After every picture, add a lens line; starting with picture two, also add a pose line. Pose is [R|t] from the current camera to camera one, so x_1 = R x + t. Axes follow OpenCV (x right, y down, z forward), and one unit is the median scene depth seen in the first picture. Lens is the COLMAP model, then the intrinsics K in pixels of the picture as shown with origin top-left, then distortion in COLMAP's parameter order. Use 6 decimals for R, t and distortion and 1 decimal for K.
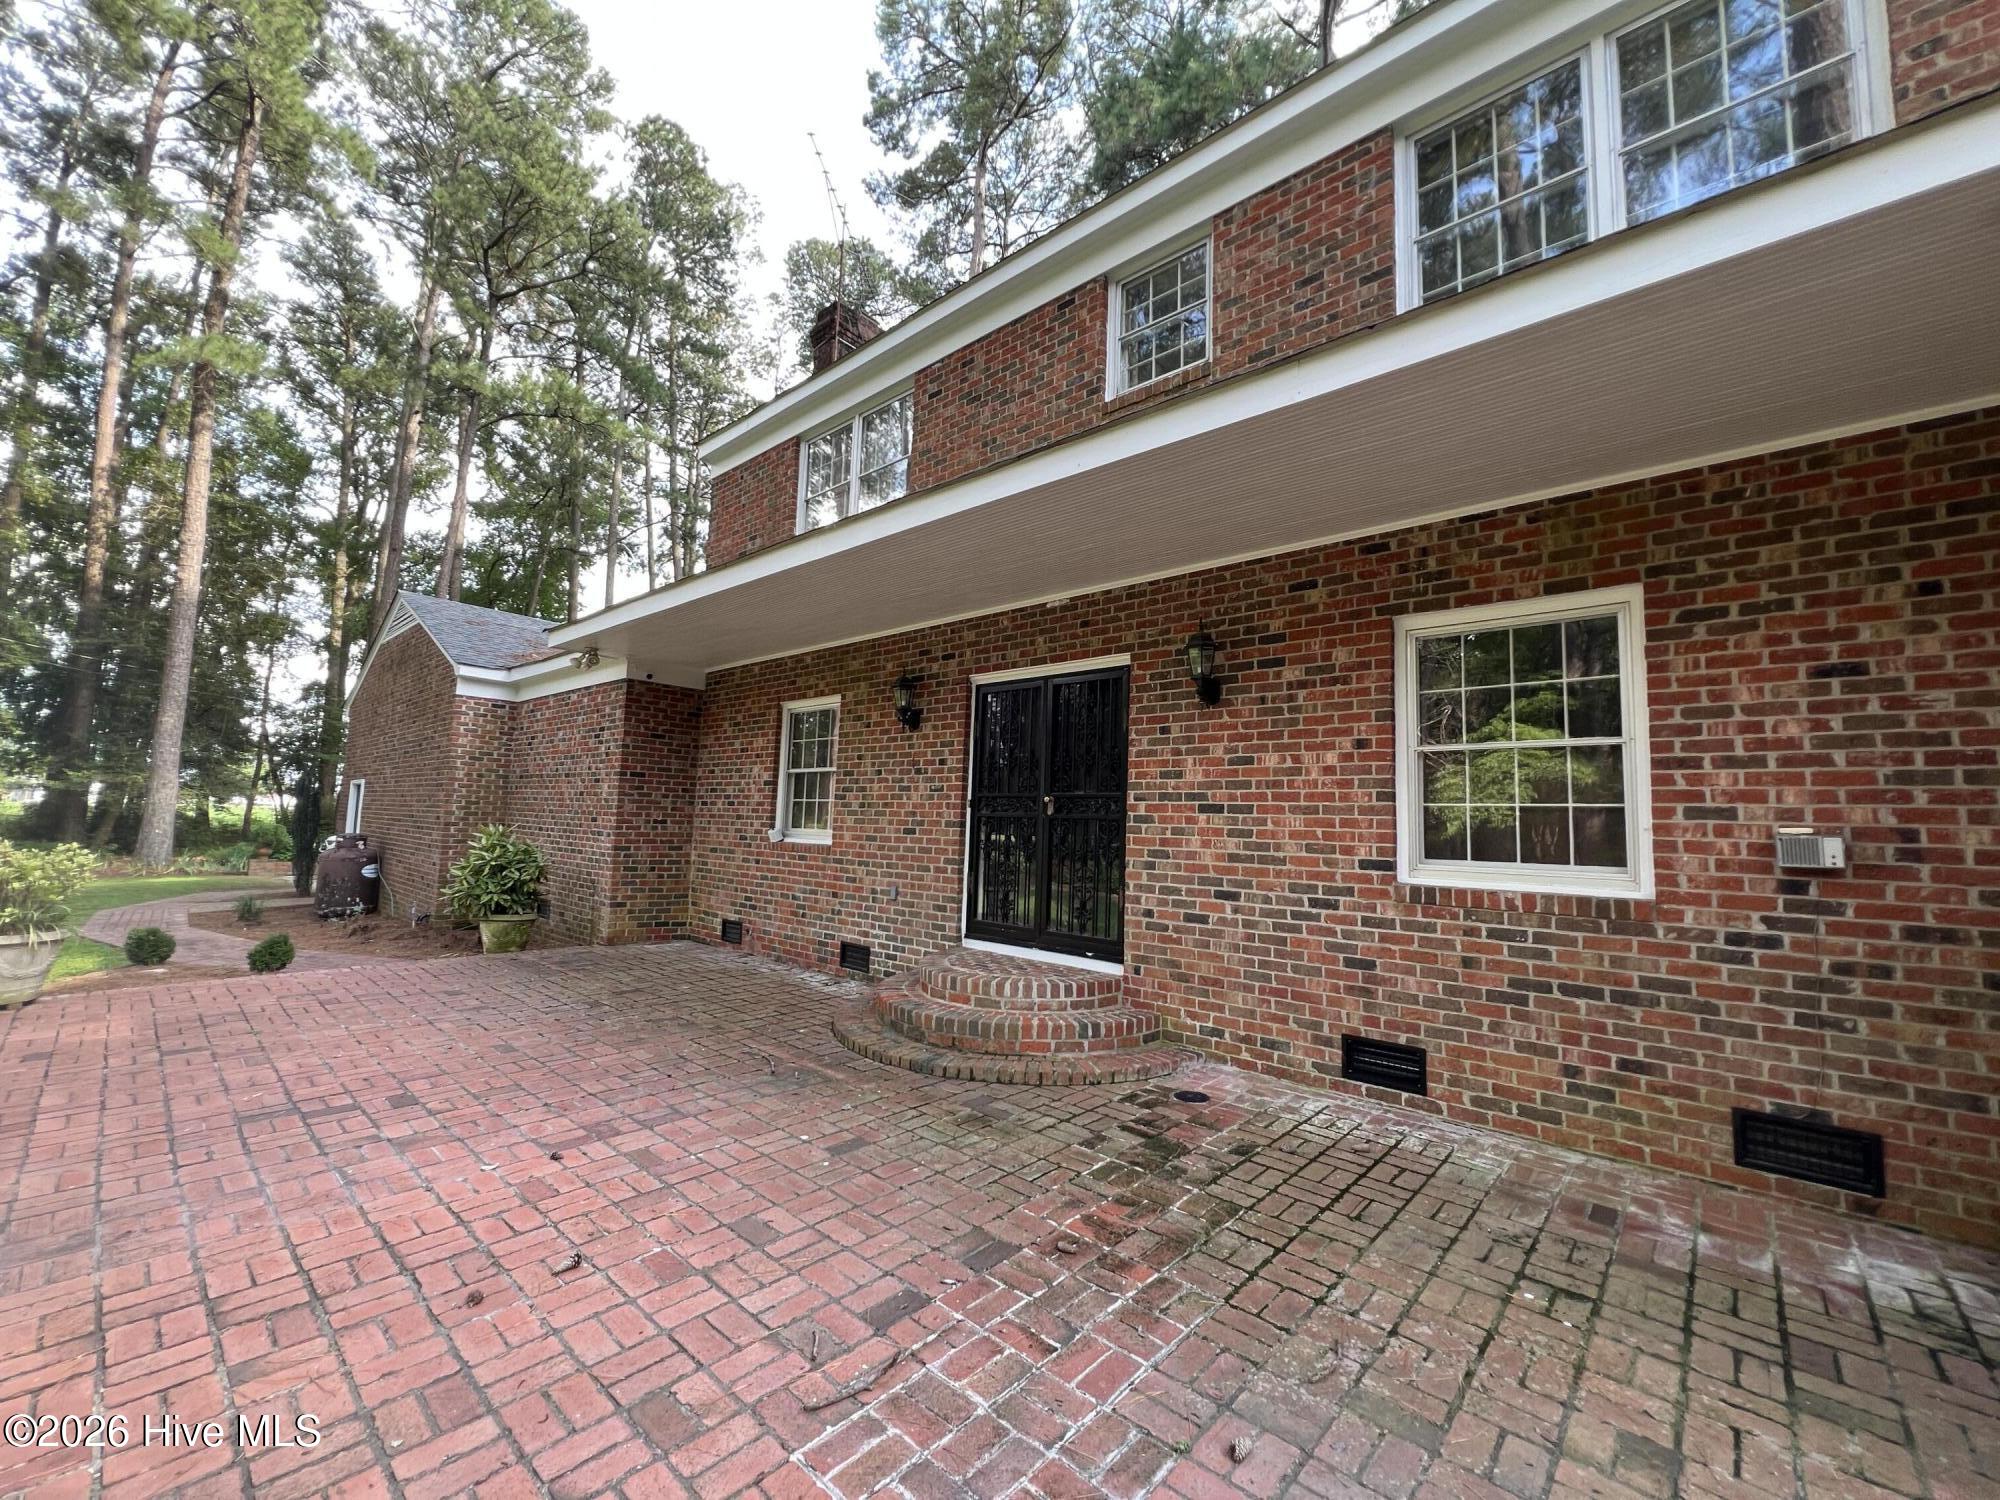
lens RADIAL K [[805.0, 0, 1006.2], [0, 805.0, 749.0], [0, 0, 1]] dist [-0.002194, 0.000016]
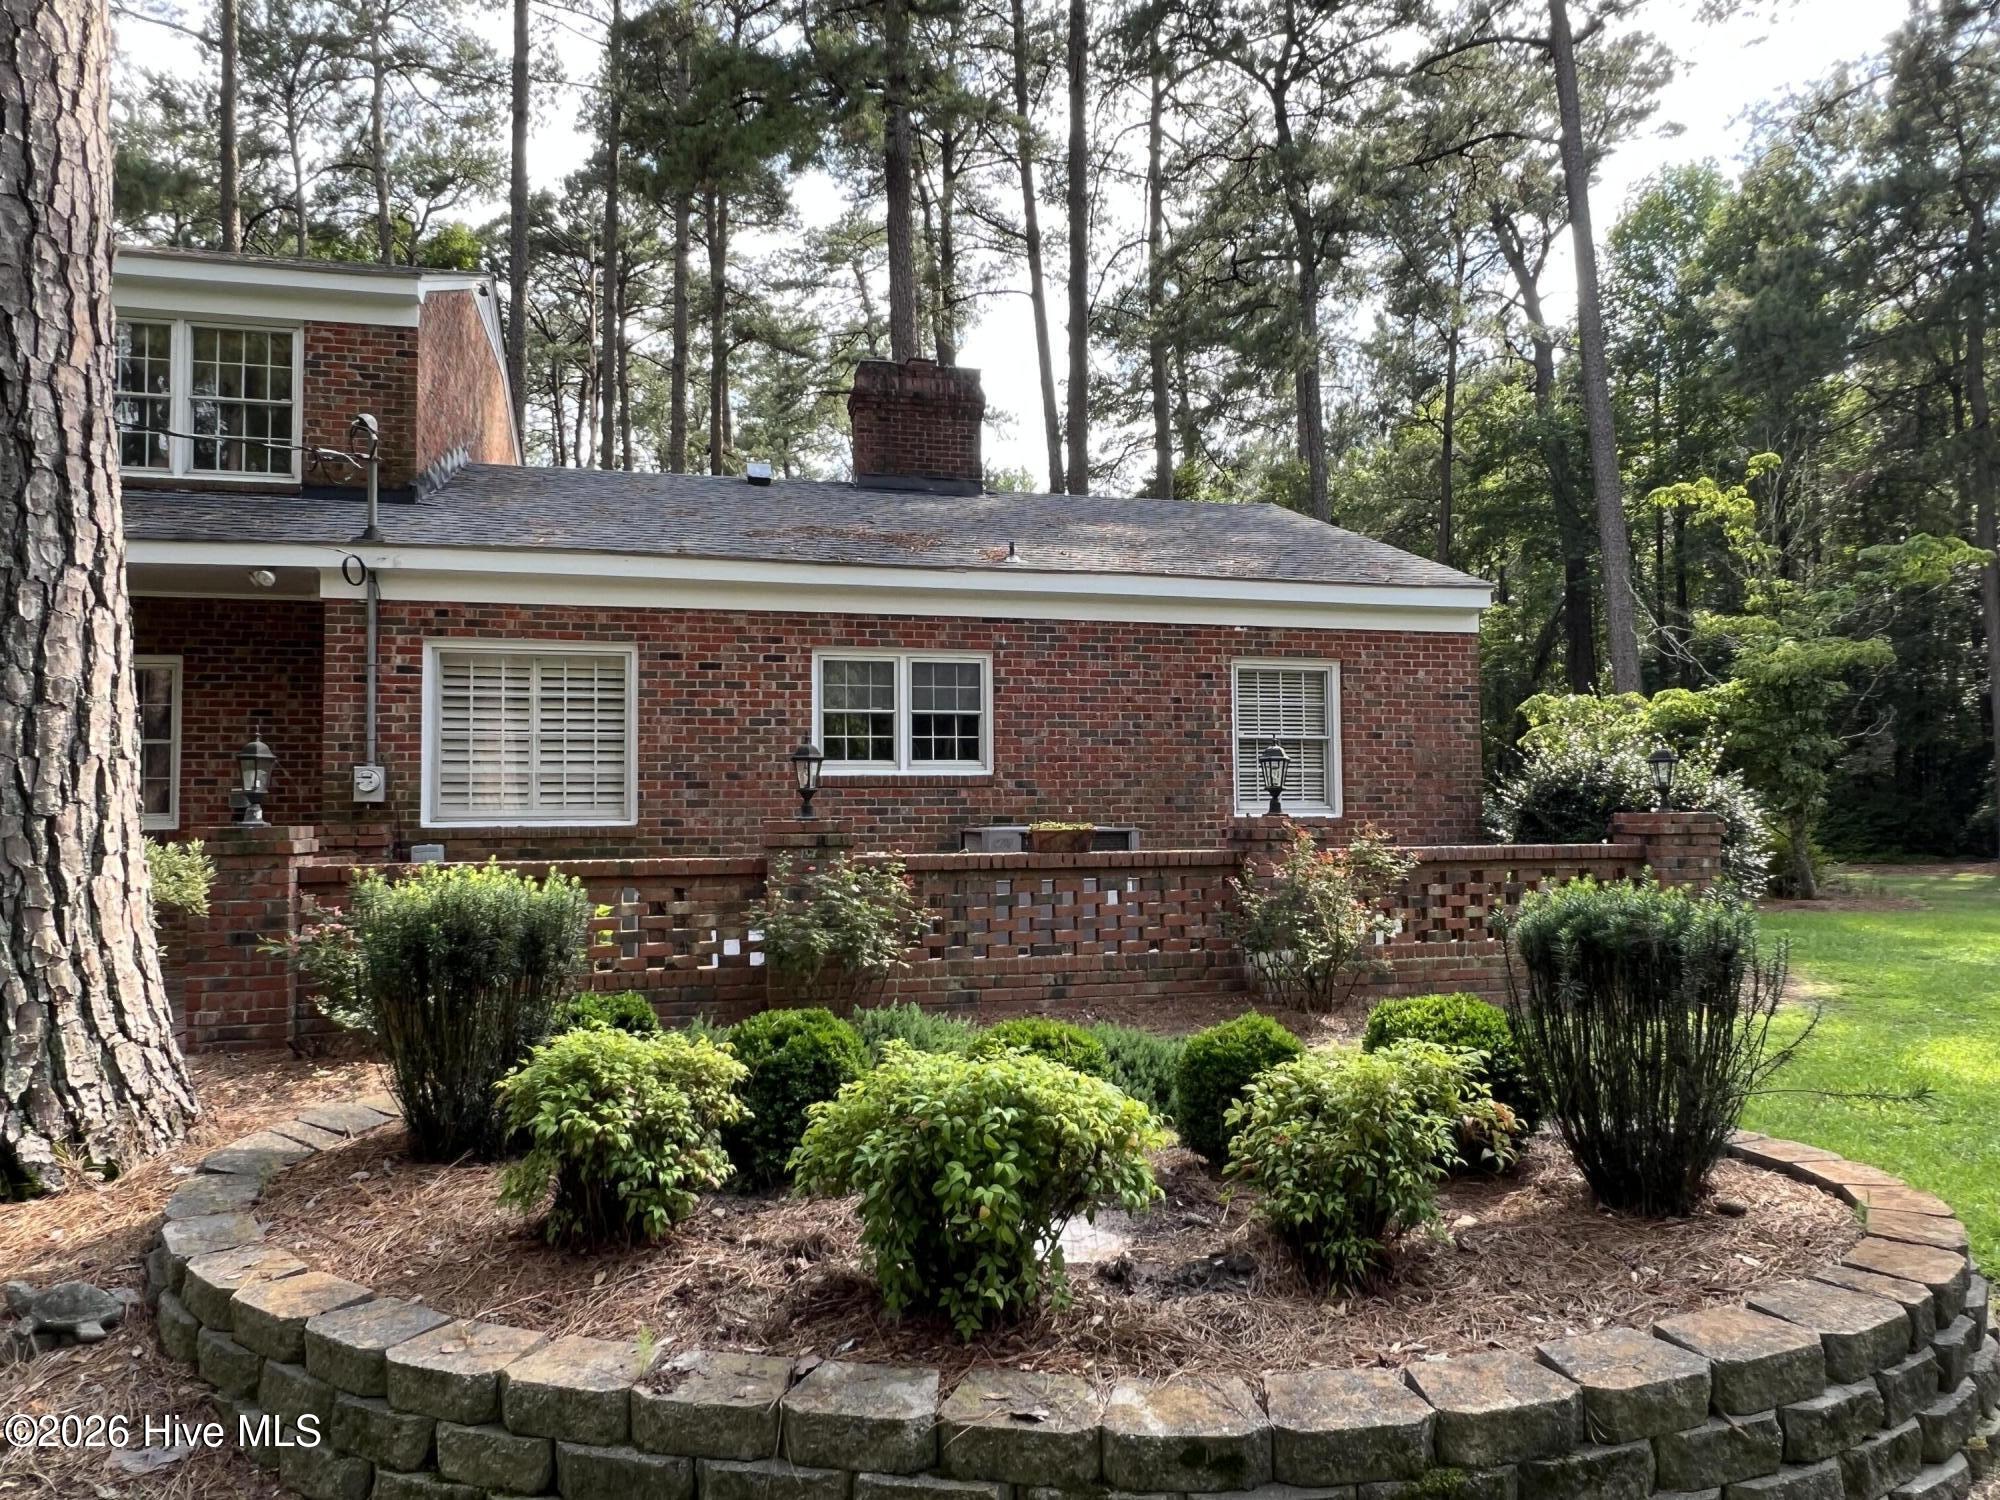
lens RADIAL K [[1327.5, 0, 1000.0], [0, 1327.5, 750.0], [0, 0, 1]] dist [-0.001395, -0.001529]
pose [[0.550503, 0.007521, 0.834800, -0.413682], [-0.049201, 0.998514, 0.023450, -0.093763], [-0.833382, -0.053982, 0.550054, -1.322377]]
